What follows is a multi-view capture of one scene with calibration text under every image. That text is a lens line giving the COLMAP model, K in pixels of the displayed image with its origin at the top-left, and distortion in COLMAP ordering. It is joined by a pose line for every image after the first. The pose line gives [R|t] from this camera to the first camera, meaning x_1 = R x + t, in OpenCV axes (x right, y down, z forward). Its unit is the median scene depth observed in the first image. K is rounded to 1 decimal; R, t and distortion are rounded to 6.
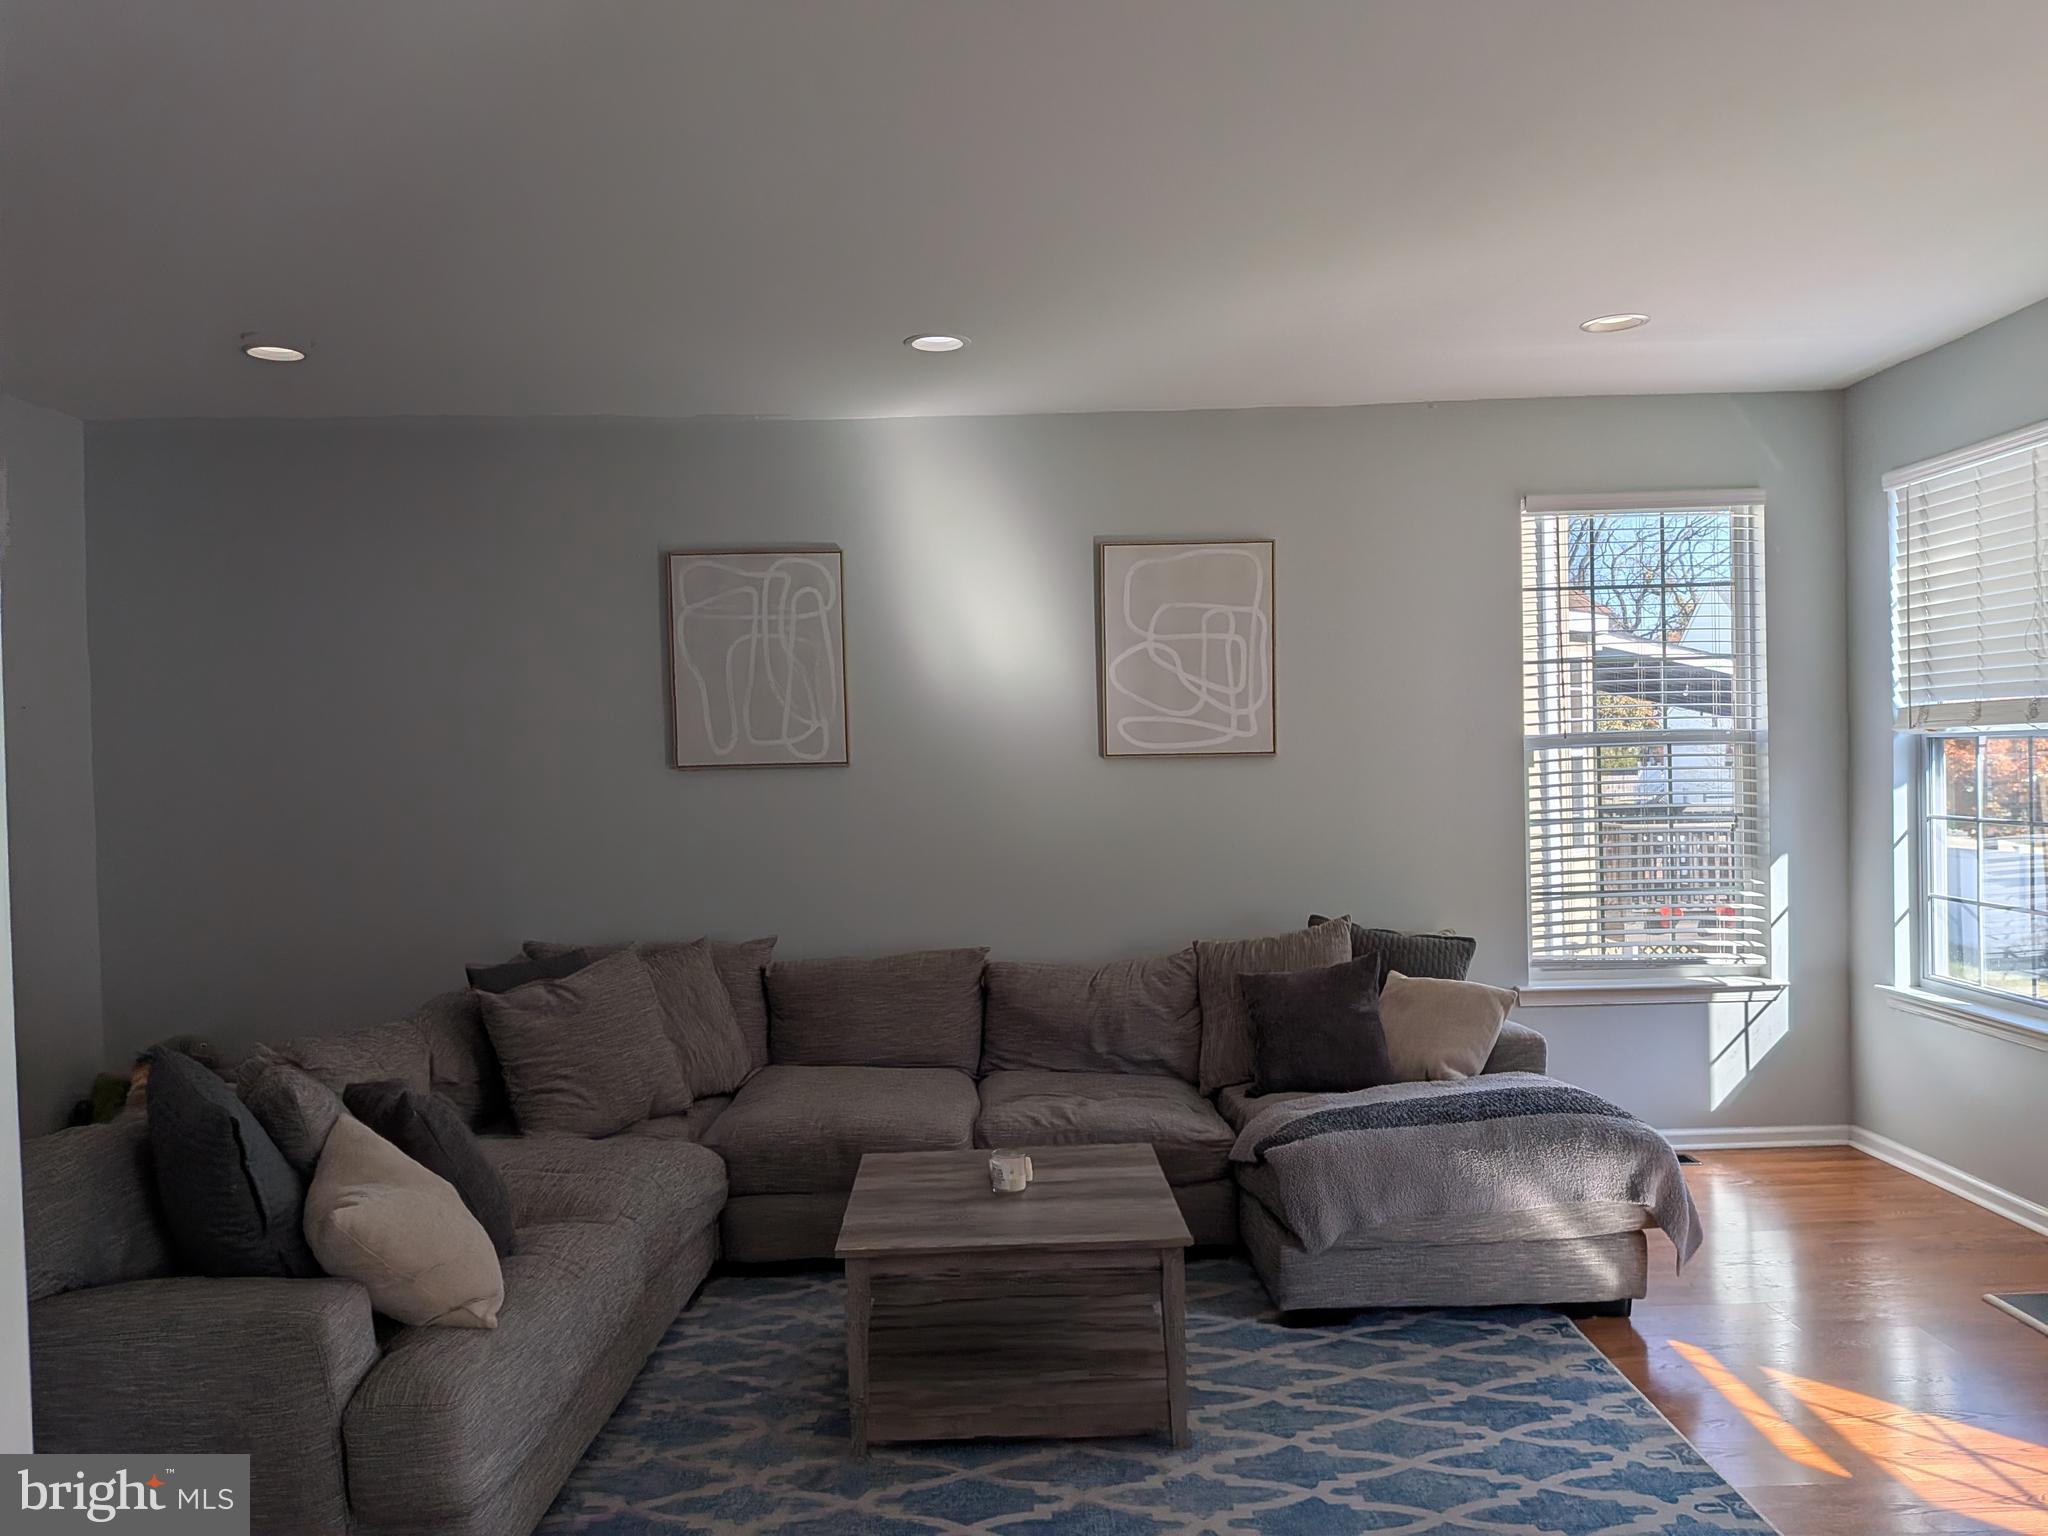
lens RADIAL K [[1439.1, 0, 1024.0], [0, 1439.1, 768.0], [0, 0, 1]] dist [0.035525, -0.049235]
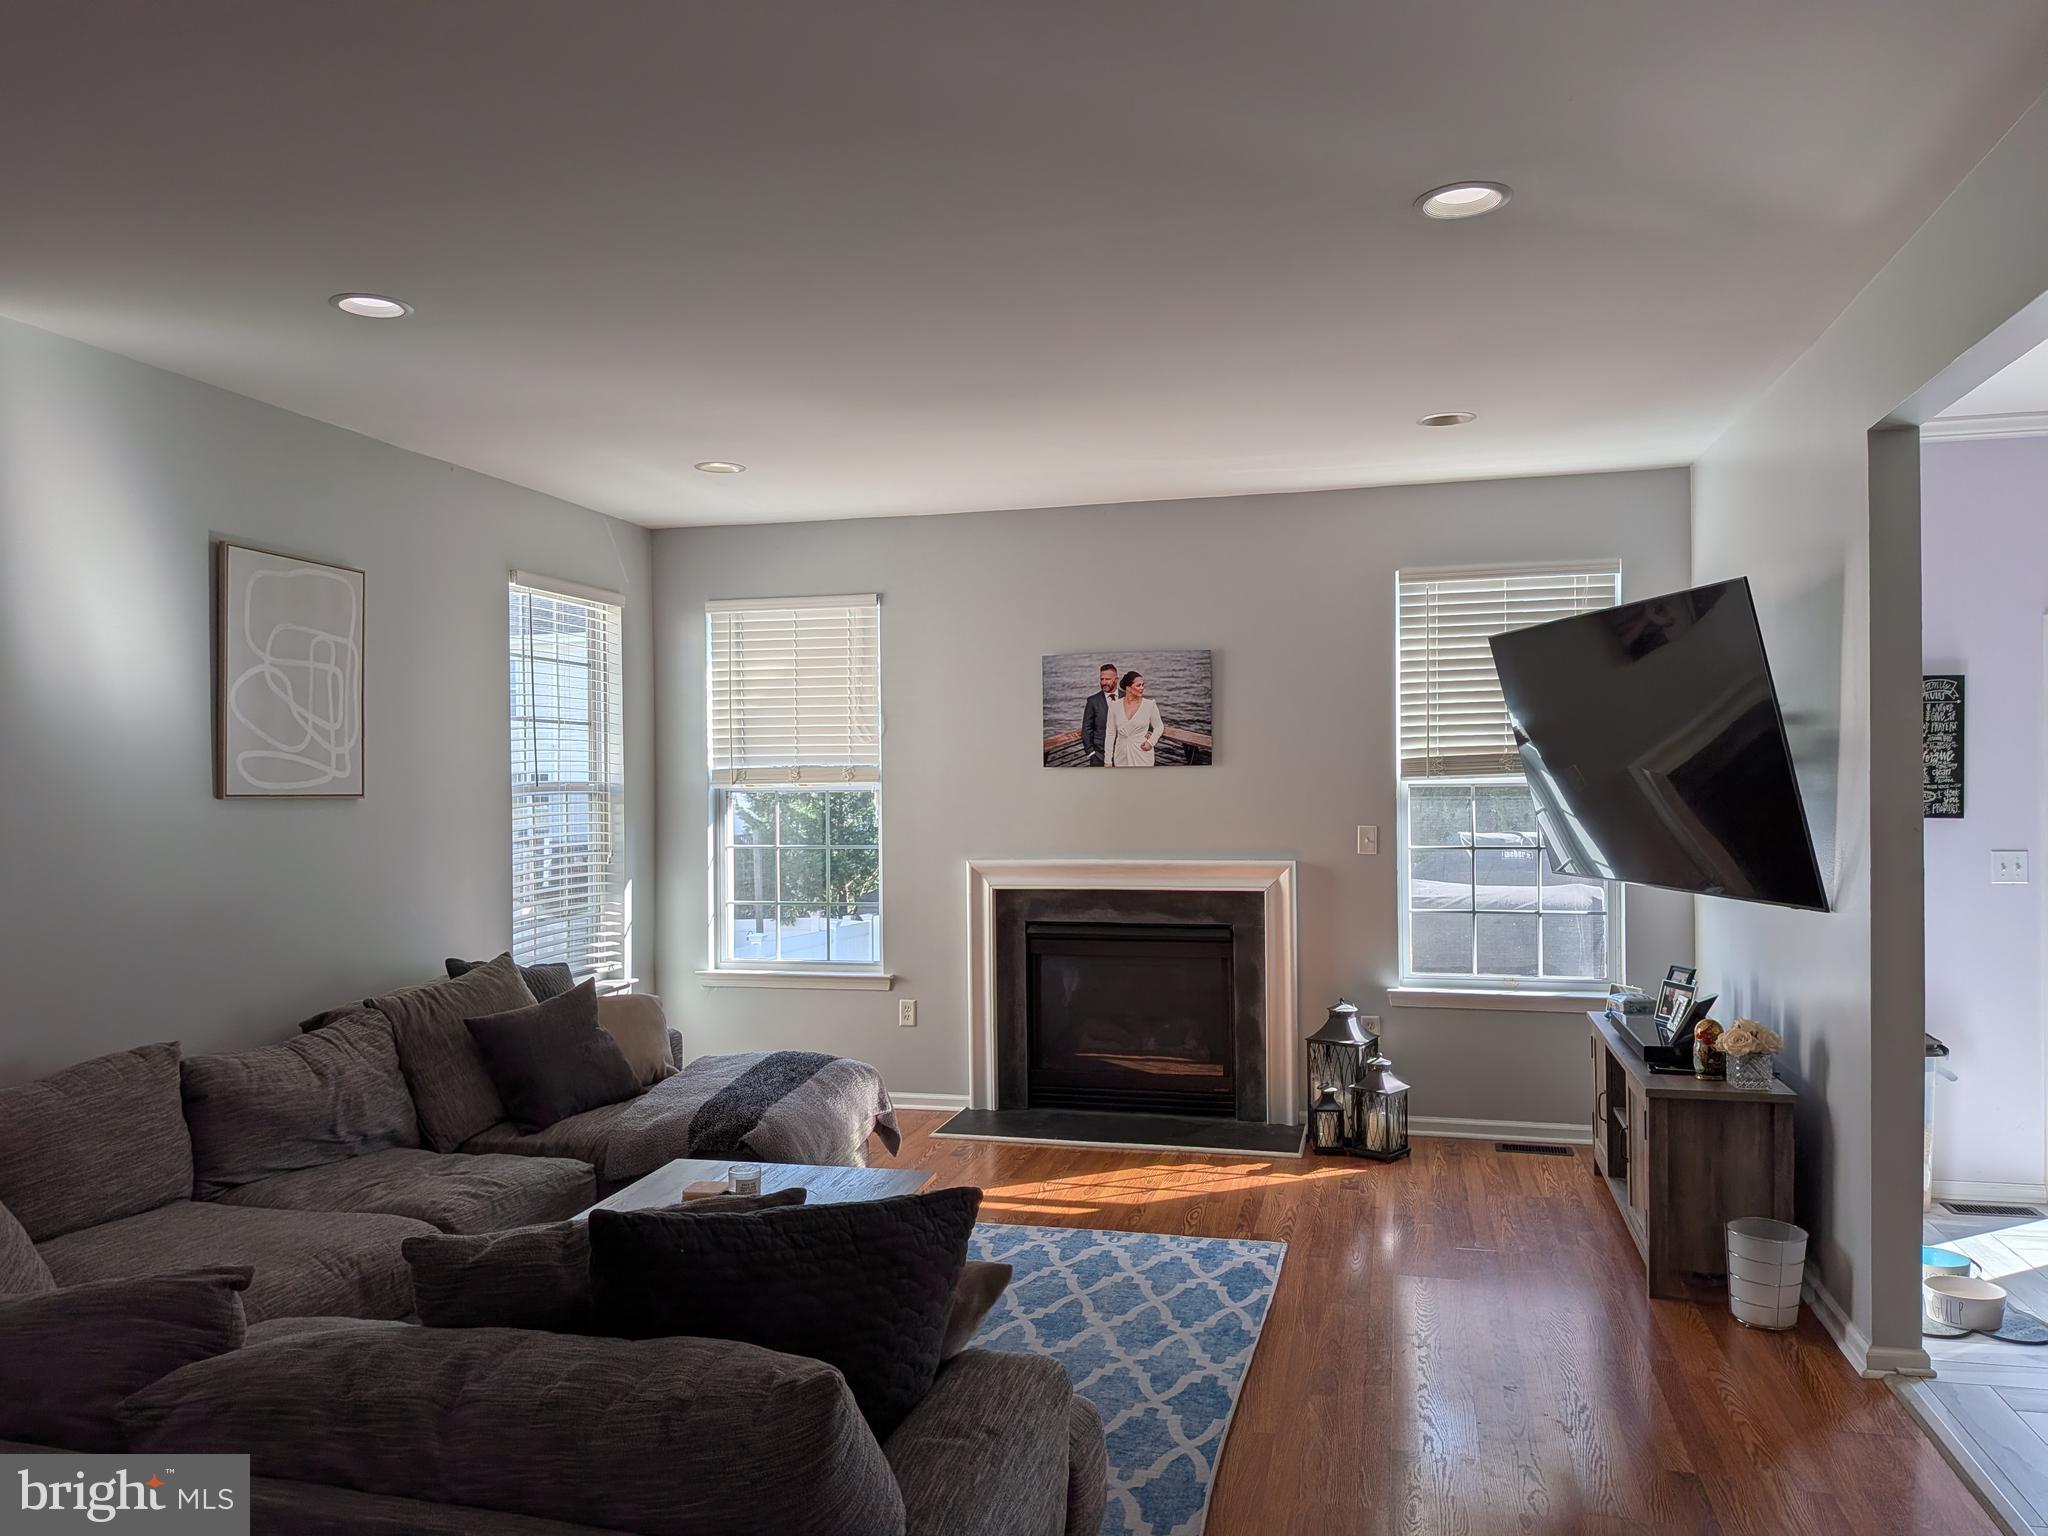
lens RADIAL K [[1442.1, 0, 1024.0], [0, 1442.1, 768.0], [0, 0, 1]] dist [0.098141, -0.171592]
pose [[0.261061, 0.032443, 0.964777, -0.638786], [0.002075, 0.999414, -0.034169, 0.005191], [-0.965320, 0.010922, 0.260841, 0.332408]]
